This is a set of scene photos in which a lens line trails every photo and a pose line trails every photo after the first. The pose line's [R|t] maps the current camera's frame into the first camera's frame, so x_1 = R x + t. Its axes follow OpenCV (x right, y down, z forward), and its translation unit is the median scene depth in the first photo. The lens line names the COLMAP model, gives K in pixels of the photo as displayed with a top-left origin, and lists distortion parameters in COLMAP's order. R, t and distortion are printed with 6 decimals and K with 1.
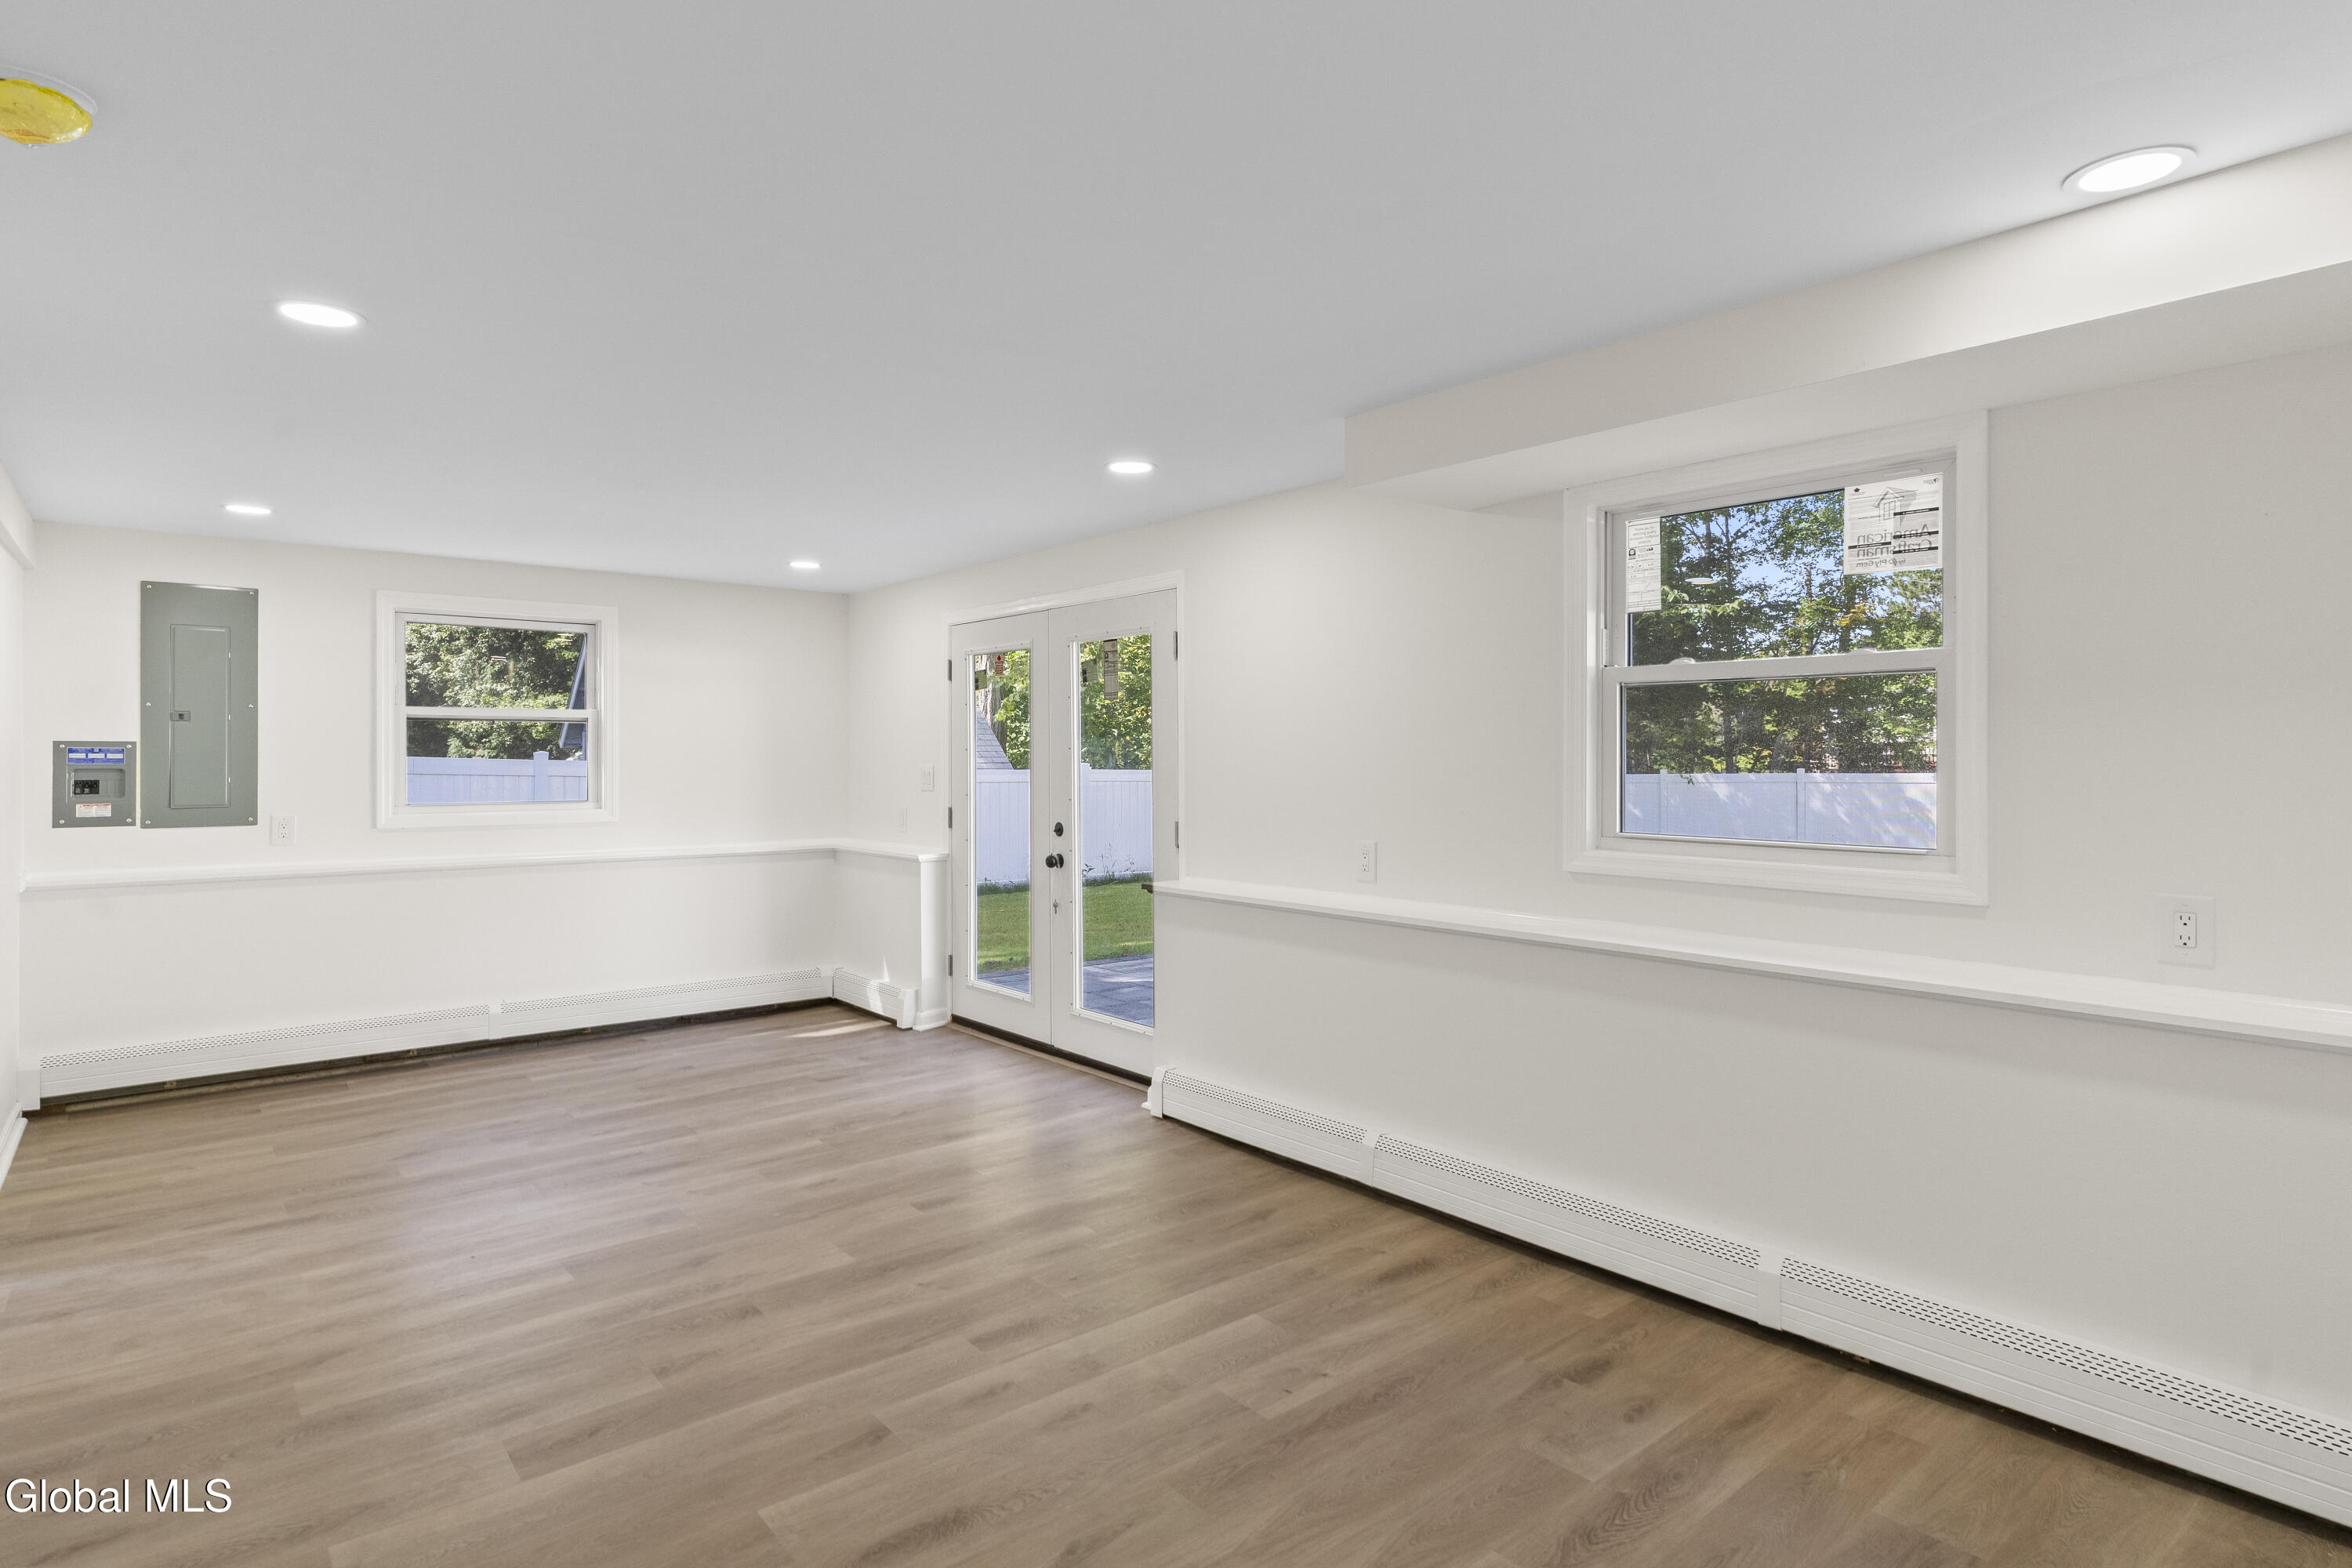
lens RADIAL K [[1231.3, 0, 1176.0], [0, 1231.3, 784.0], [0, 0, 1]] dist [-0.002526, -0.000616]
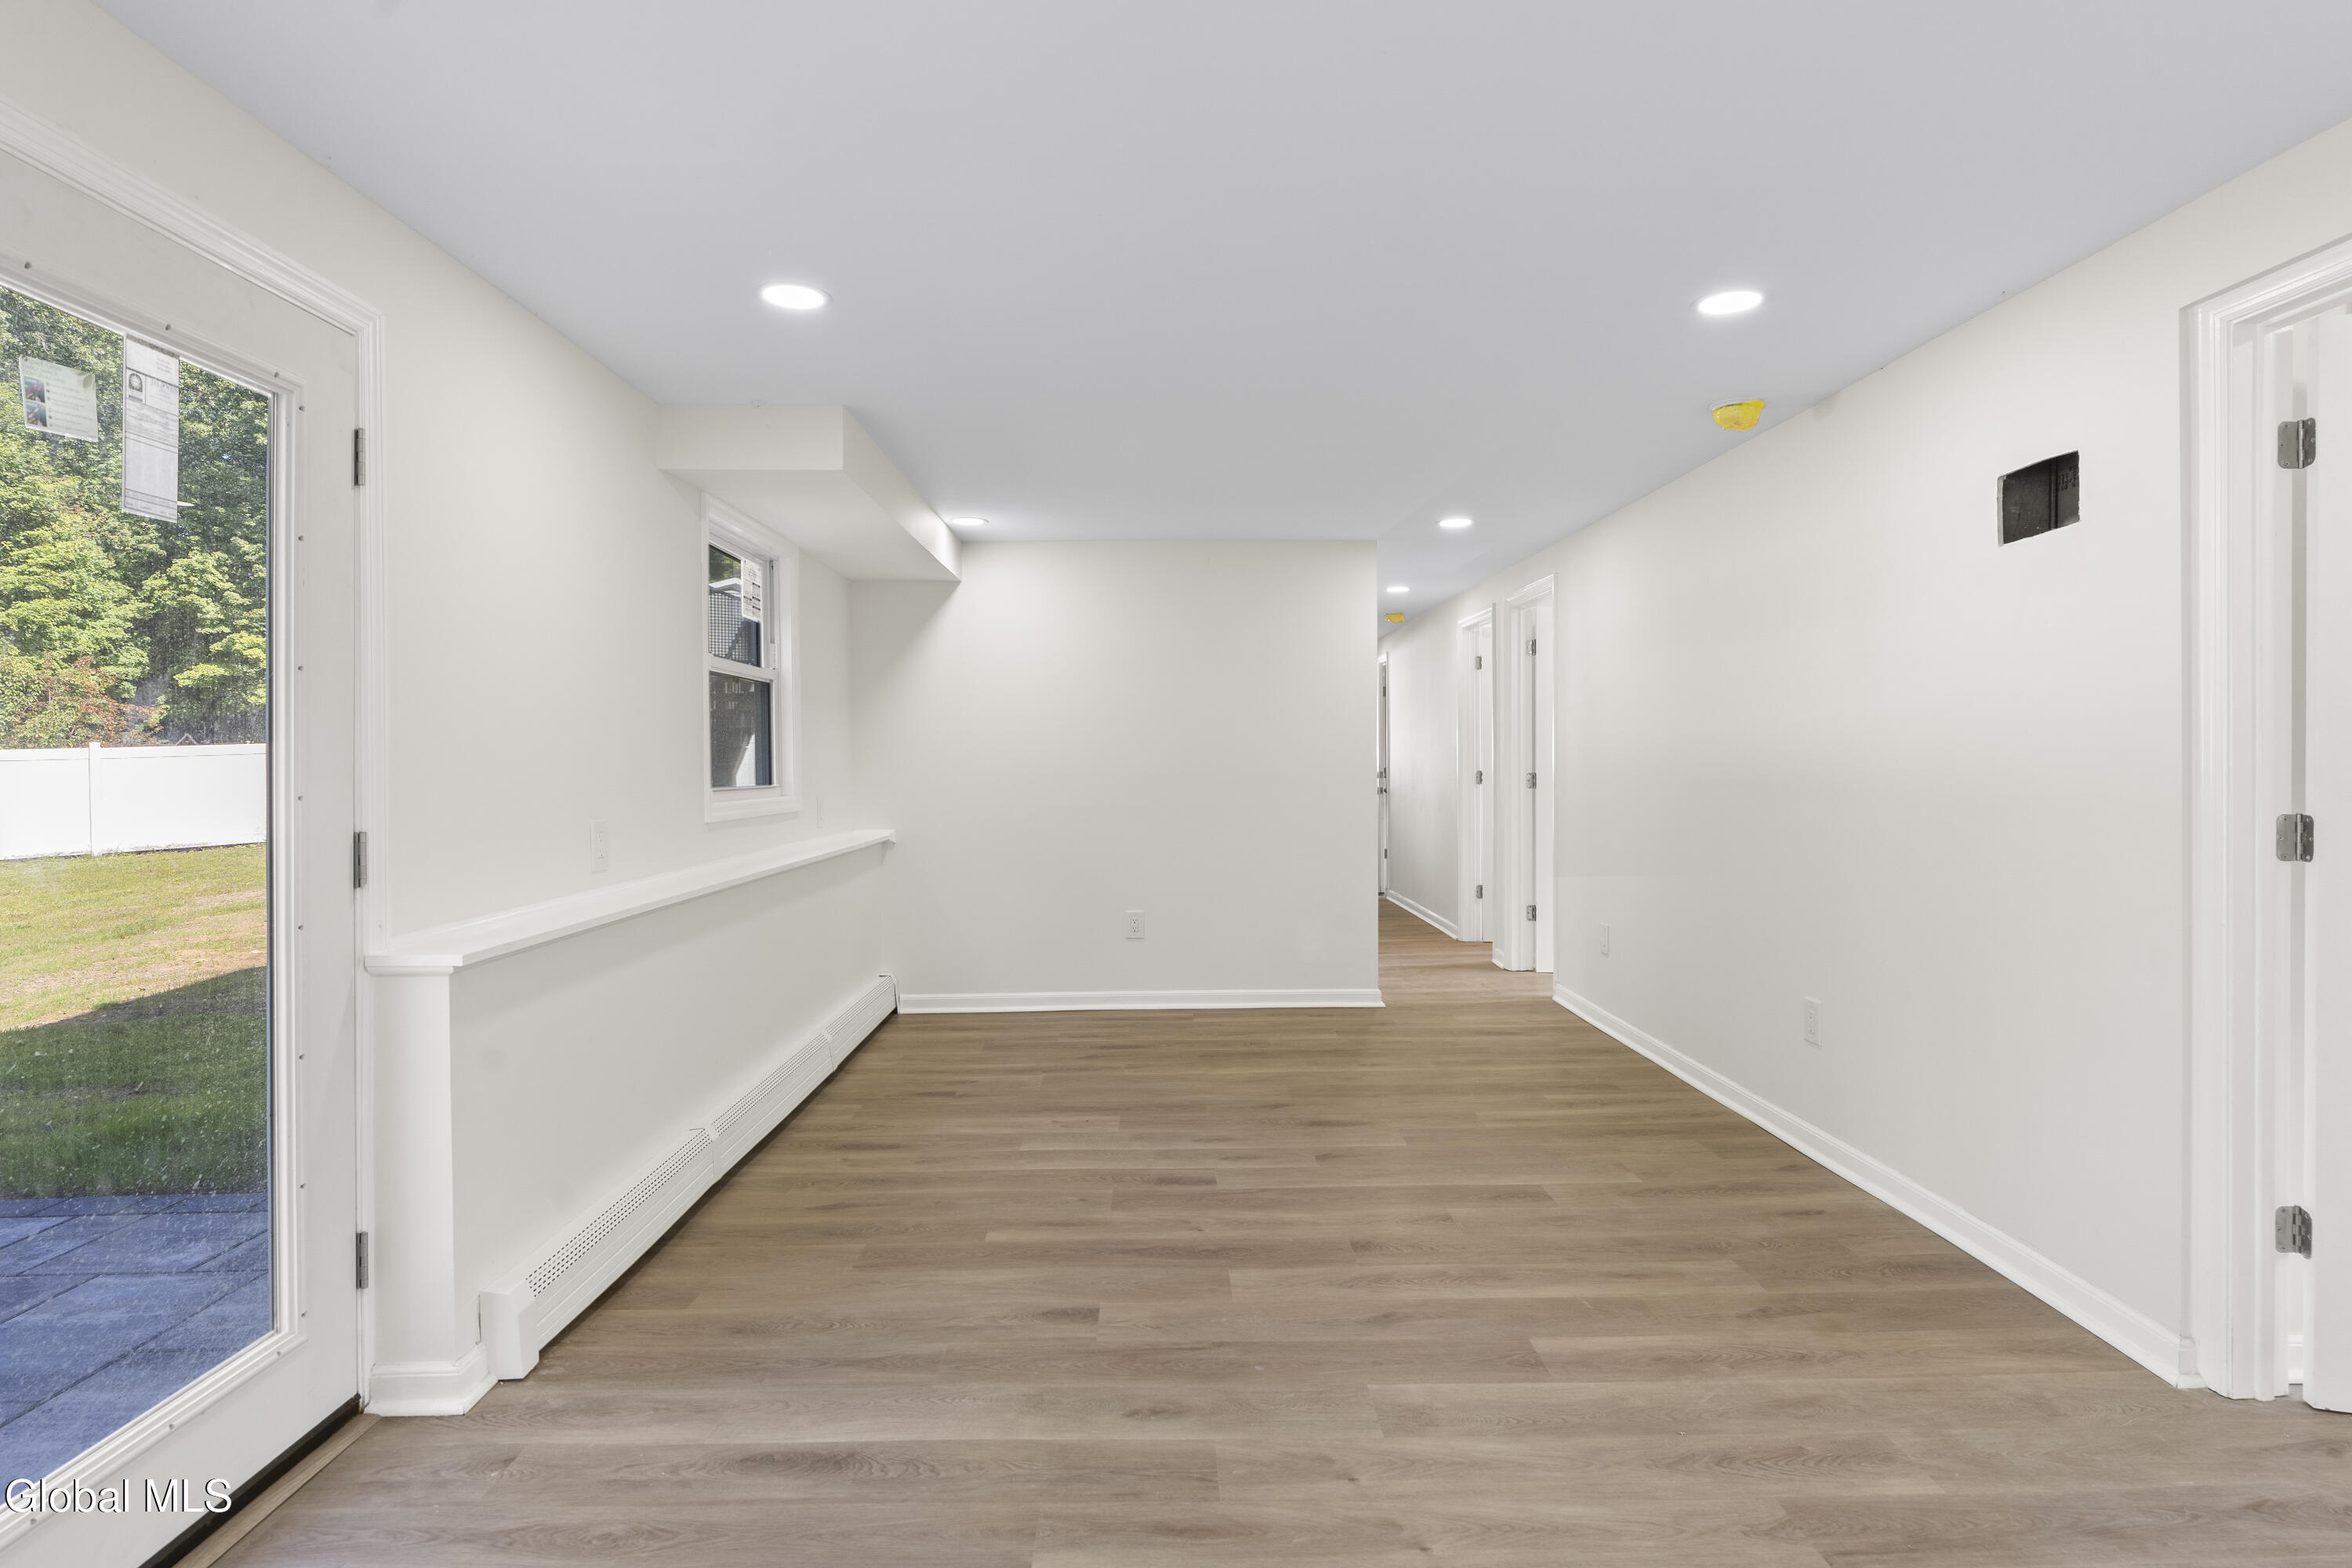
lens RADIAL K [[1159.6, 0, 1176.0], [0, 1159.6, 784.0], [0, 0, 1]] dist [-0.001094, 0.001052]
pose [[-0.772712, -0.010099, 0.634676, -0.843753], [0.016778, 0.999199, 0.036325, 0.002622], [-0.634535, 0.038717, -0.771924, 1.839926]]
